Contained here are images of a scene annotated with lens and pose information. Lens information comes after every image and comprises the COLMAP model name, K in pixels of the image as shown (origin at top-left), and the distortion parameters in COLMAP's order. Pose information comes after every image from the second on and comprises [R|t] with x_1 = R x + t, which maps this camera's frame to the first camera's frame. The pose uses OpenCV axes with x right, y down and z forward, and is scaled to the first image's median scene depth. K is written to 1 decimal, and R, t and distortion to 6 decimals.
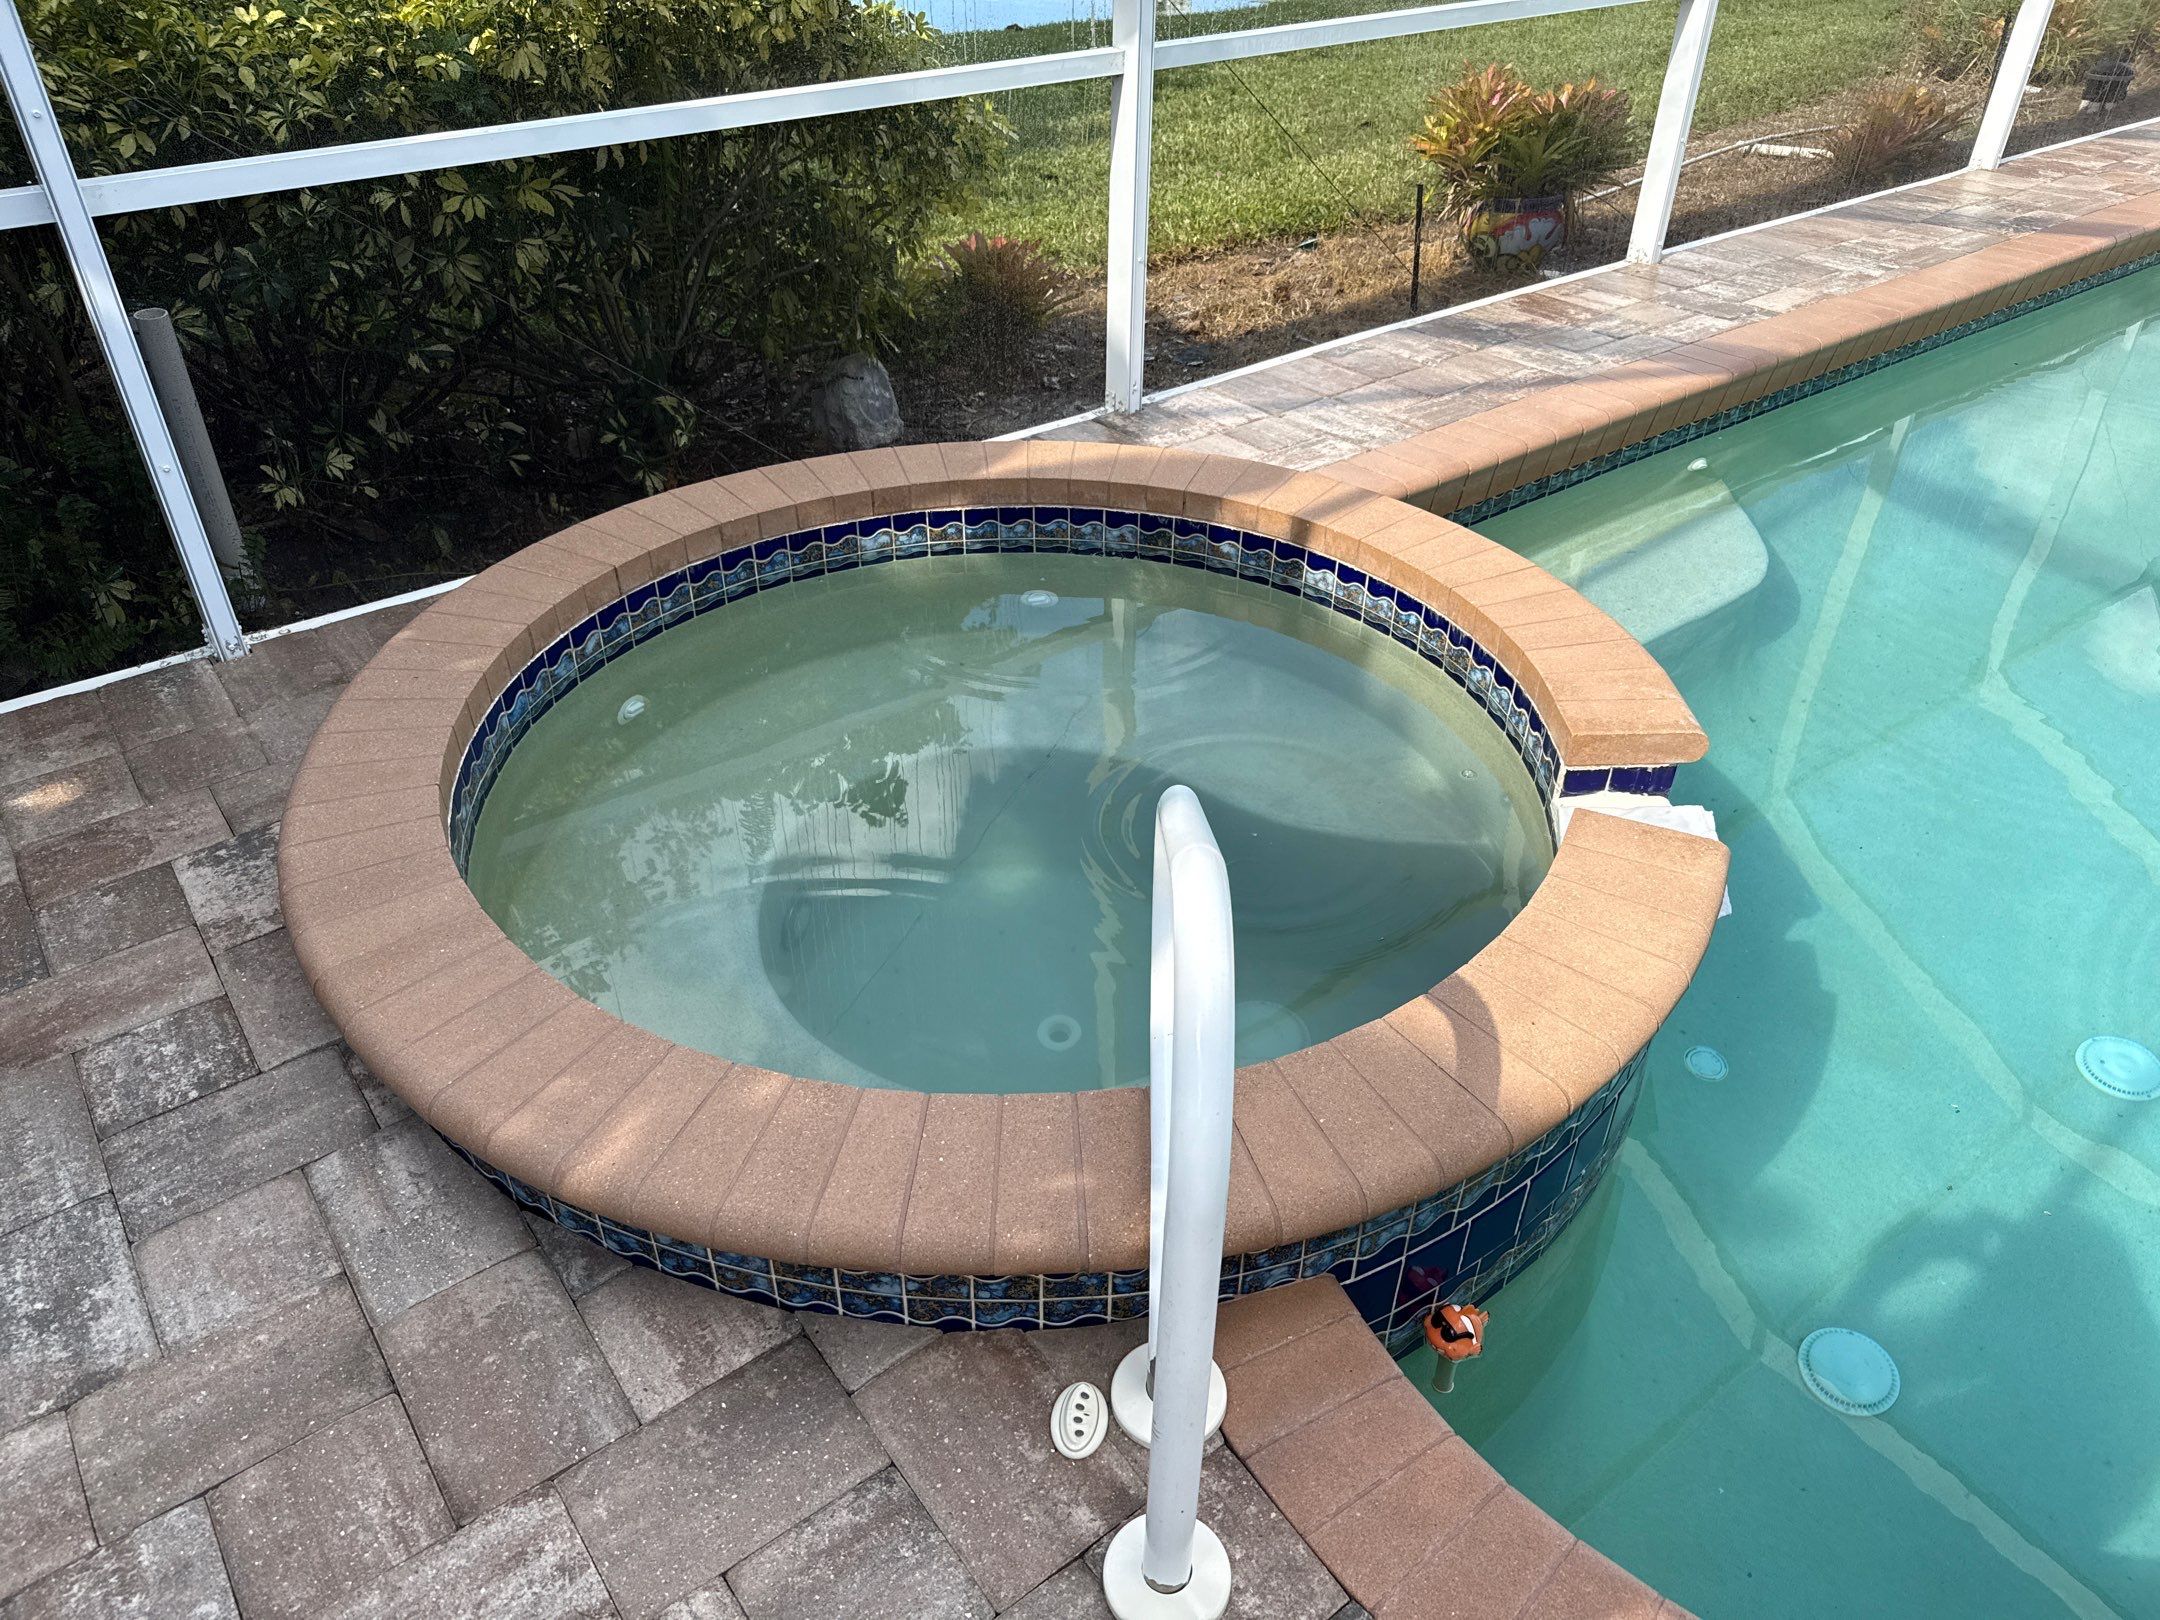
lens RADIAL K [[1526.3, 0, 1088.1], [0, 1526.3, 820.6], [0, 0, 1]] dist [0.038785, -0.052378]
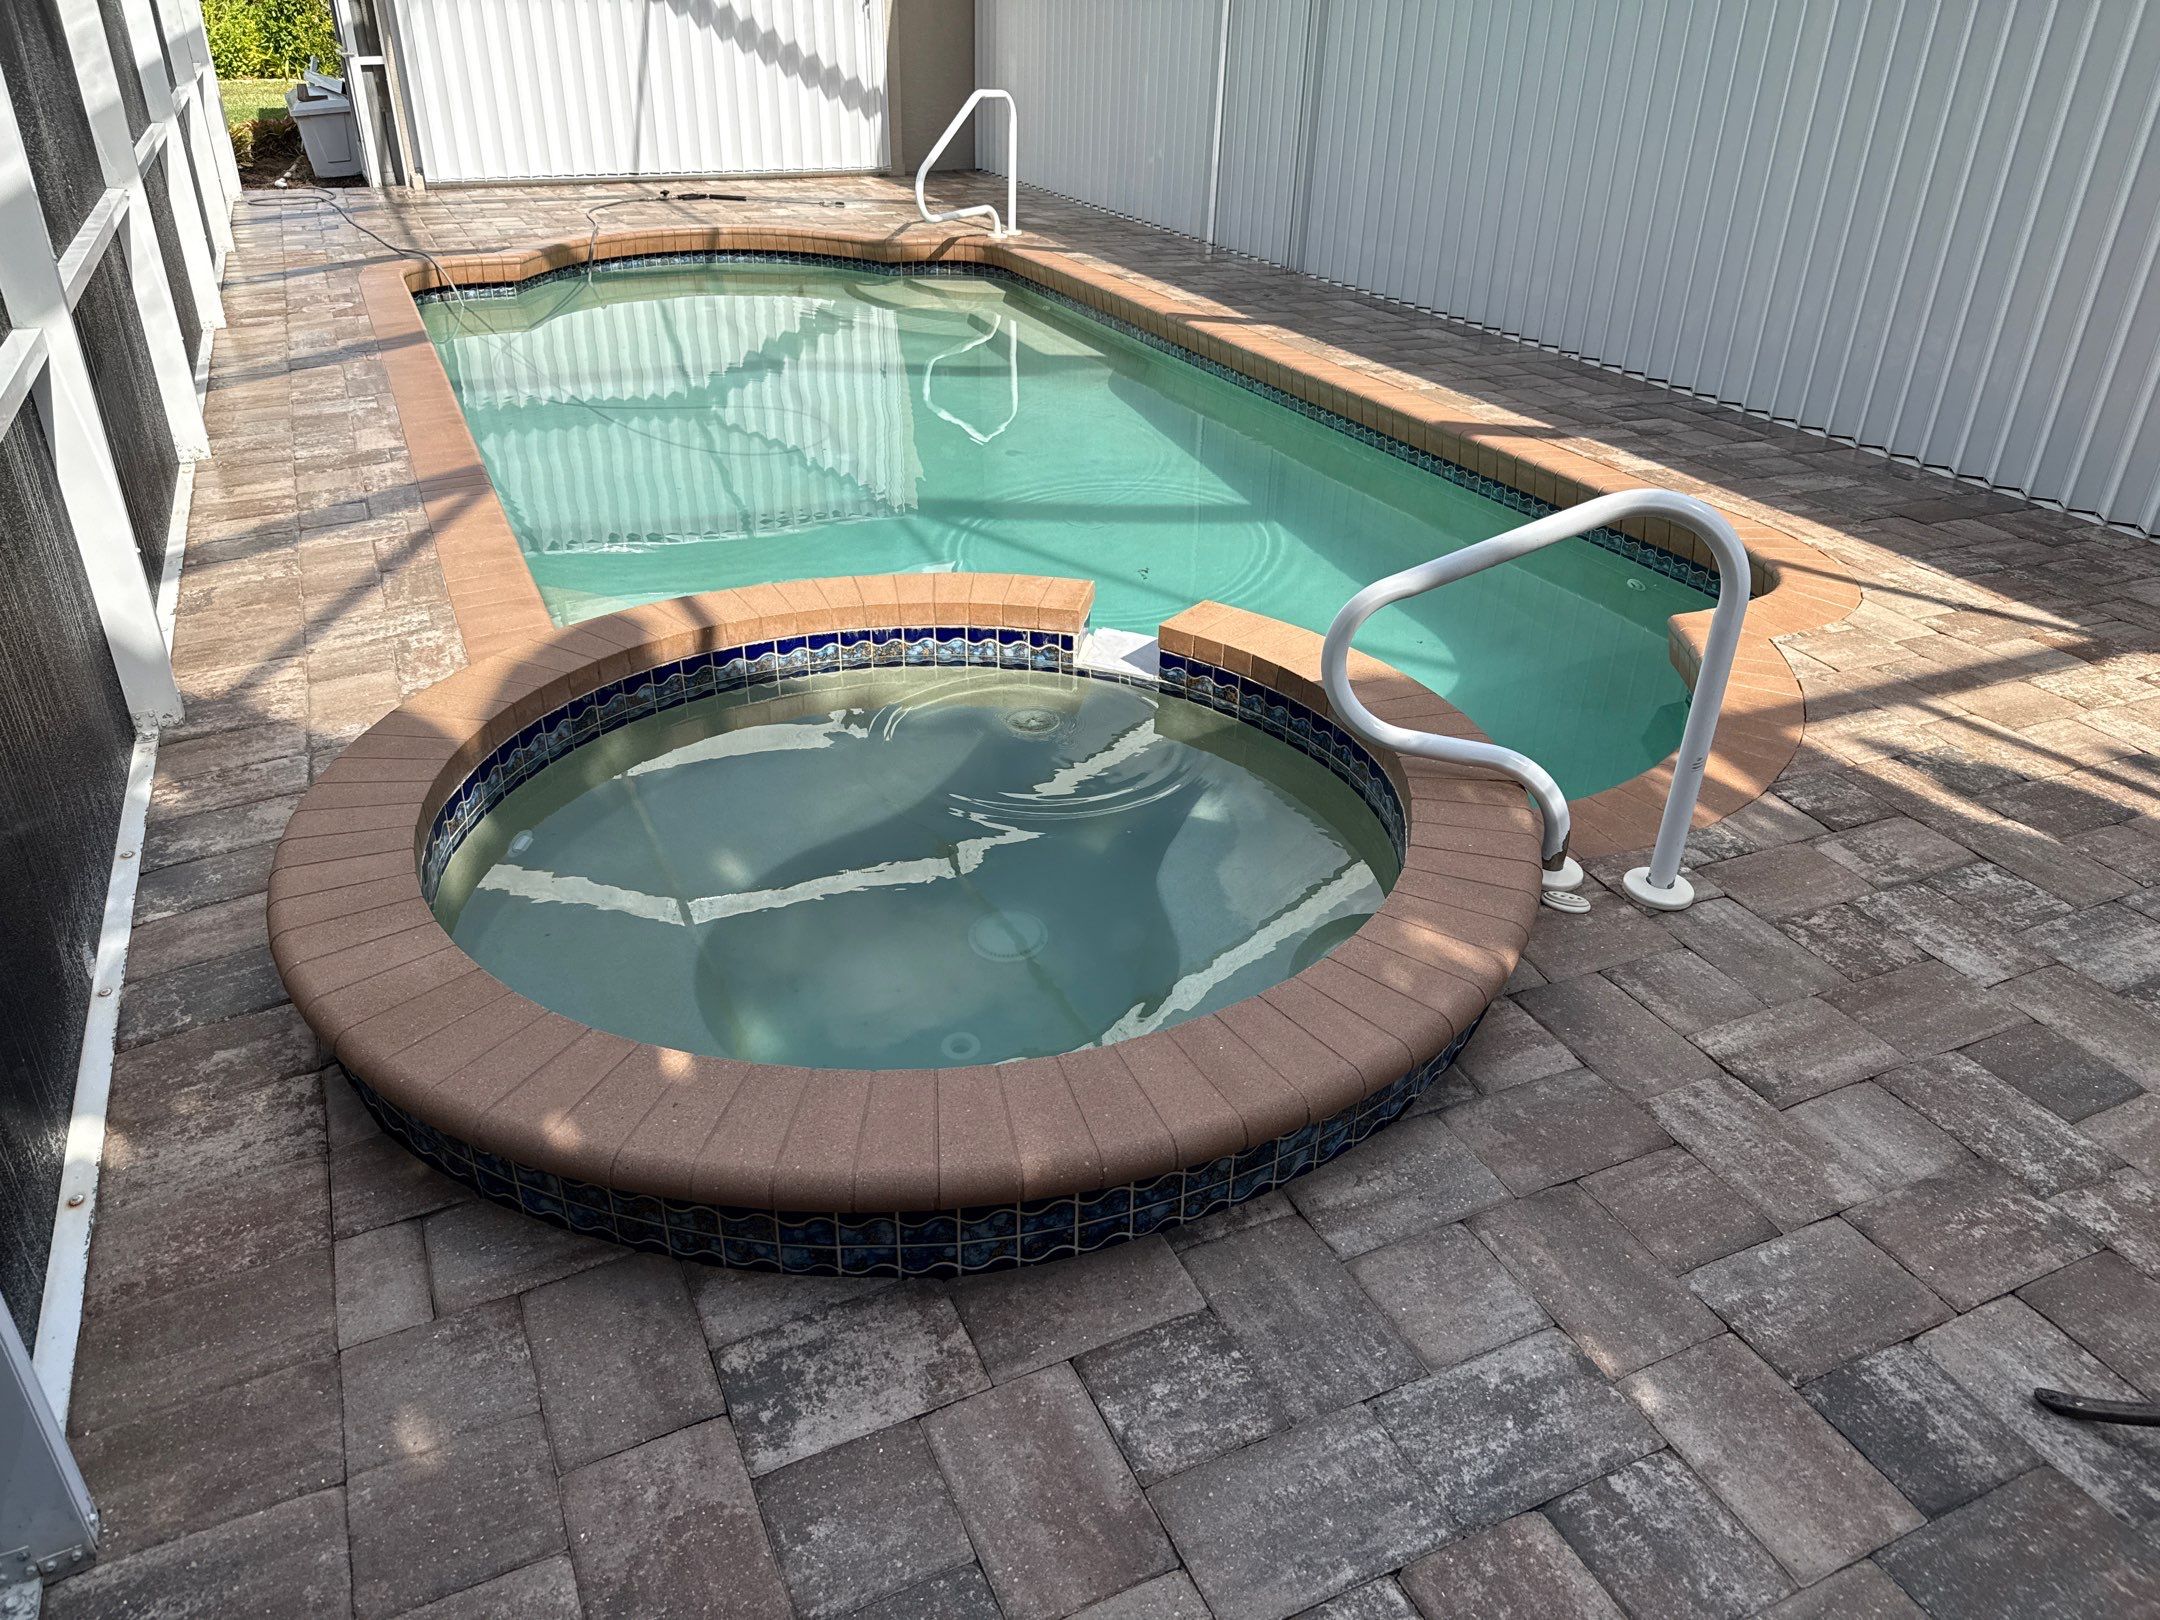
lens RADIAL K [[1526.3, 0, 1094.0], [0, 1526.3, 829.7], [0, 0, 1]] dist [0.038785, -0.052378]
pose [[0.193699, -0.481856, 0.854573, -0.826682], [0.561611, 0.768685, 0.306131, -0.265664], [-0.804409, 0.420641, 0.419509, 0.365236]]
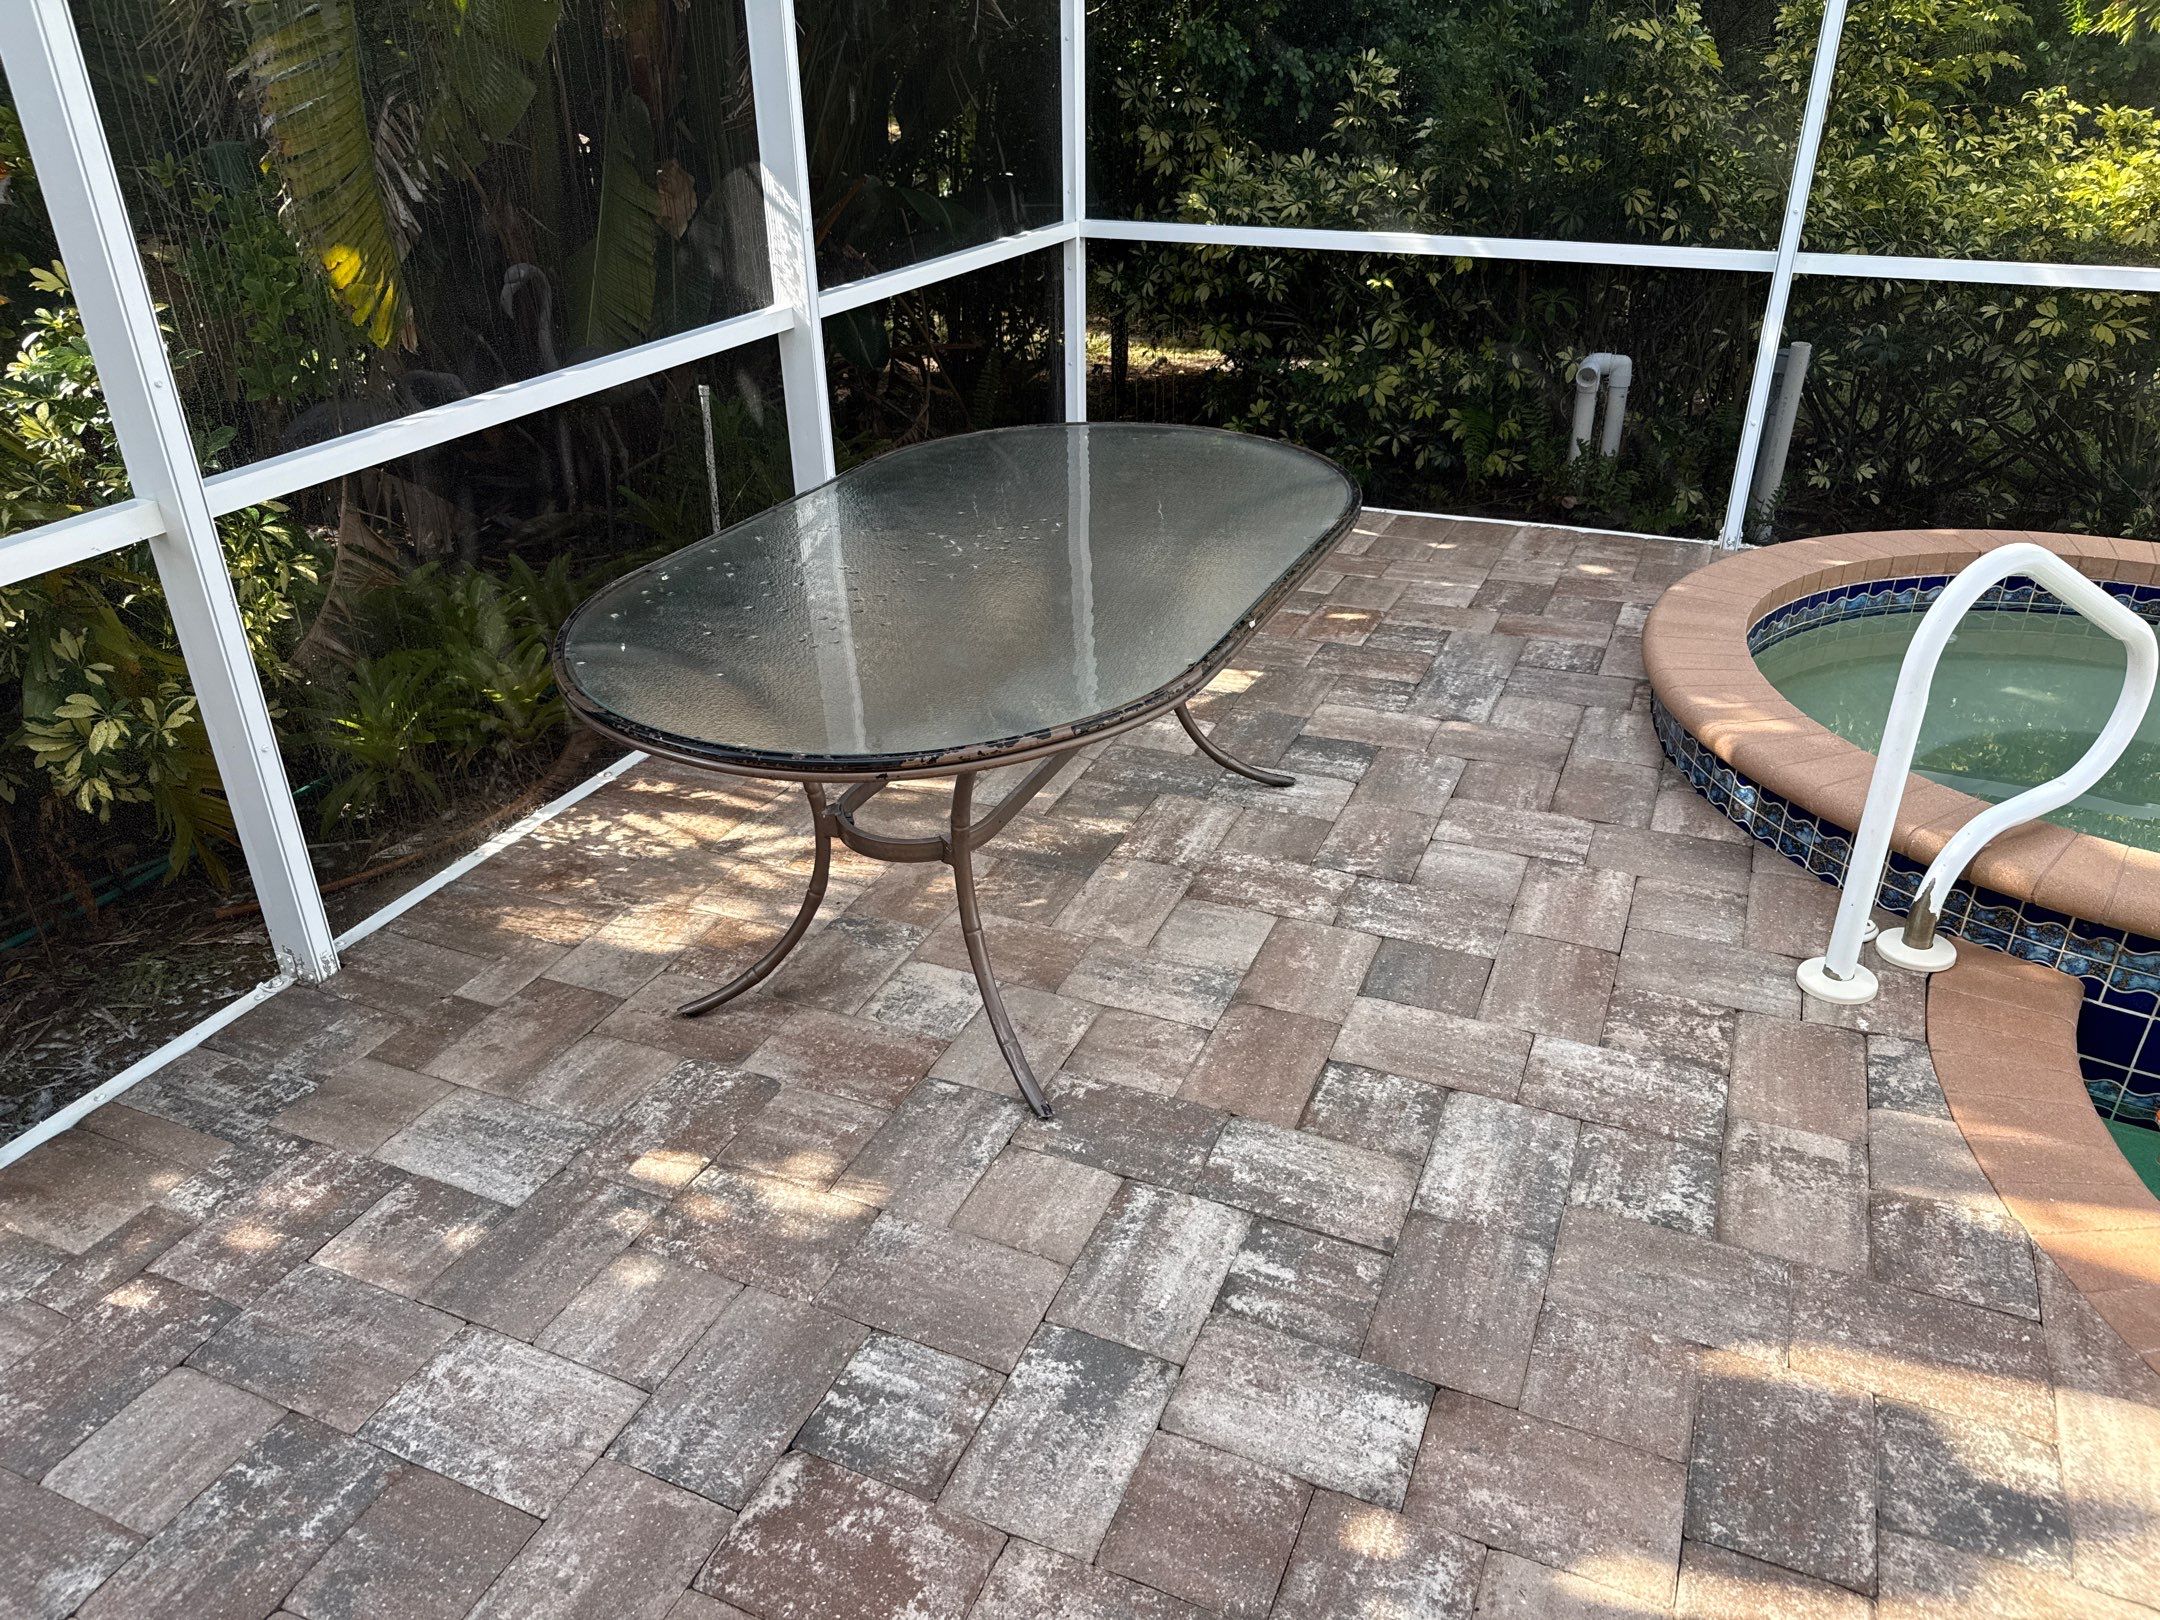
lens RADIAL K [[1573.0, 0, 1064.8], [0, 1573.0, 811.4], [0, 0, 1]] dist [-0.000335, 0.001467]
pose [[0.494309, 0.392149, -0.775807, 0.457525], [-0.506209, 0.855387, 0.109842, 0.285236], [0.706690, 0.338425, 0.621335, -0.385819]]
